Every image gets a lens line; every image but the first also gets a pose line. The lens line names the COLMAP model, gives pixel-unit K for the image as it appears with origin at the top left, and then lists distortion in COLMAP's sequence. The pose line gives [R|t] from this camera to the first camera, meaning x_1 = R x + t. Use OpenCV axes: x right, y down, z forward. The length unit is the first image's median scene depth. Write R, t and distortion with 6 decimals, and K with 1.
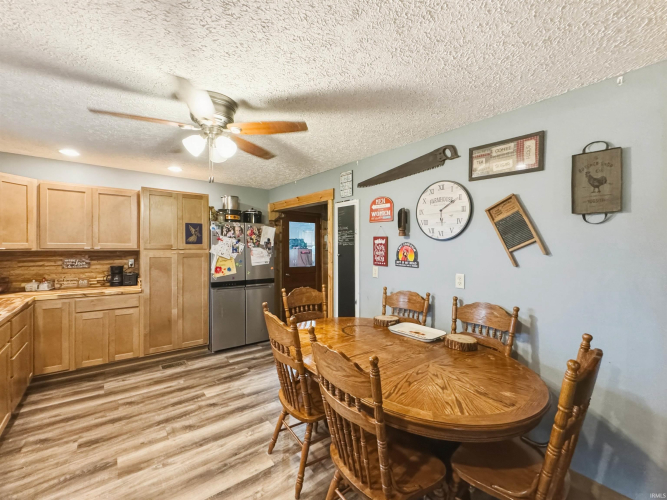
lens RADIAL K [[270.6, 0, 333.7], [0, 270.6, 251.3], [0, 0, 1]] dist [-0.002957, -0.000400]
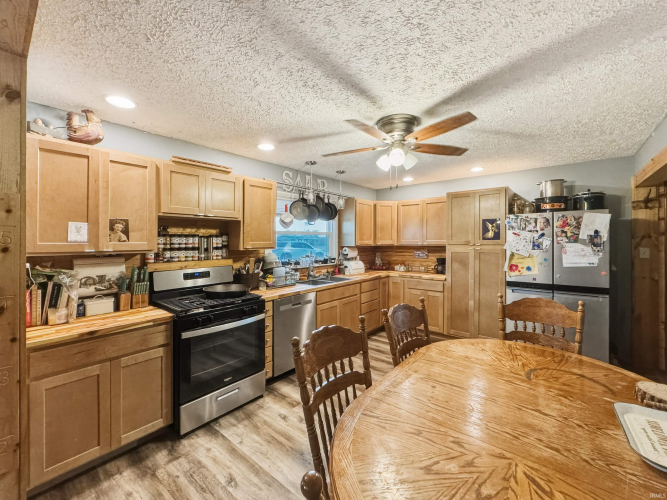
lens RADIAL K [[270.6, 0, 334.4], [0, 270.6, 244.3], [0, 0, 1]] dist [-0.002957, -0.000400]
pose [[0.251837, 0.001238, -0.967769, 0.293679], [-0.010724, 0.999941, -0.001511, -0.002865], [0.967710, 0.010759, 0.251835, 0.190296]]
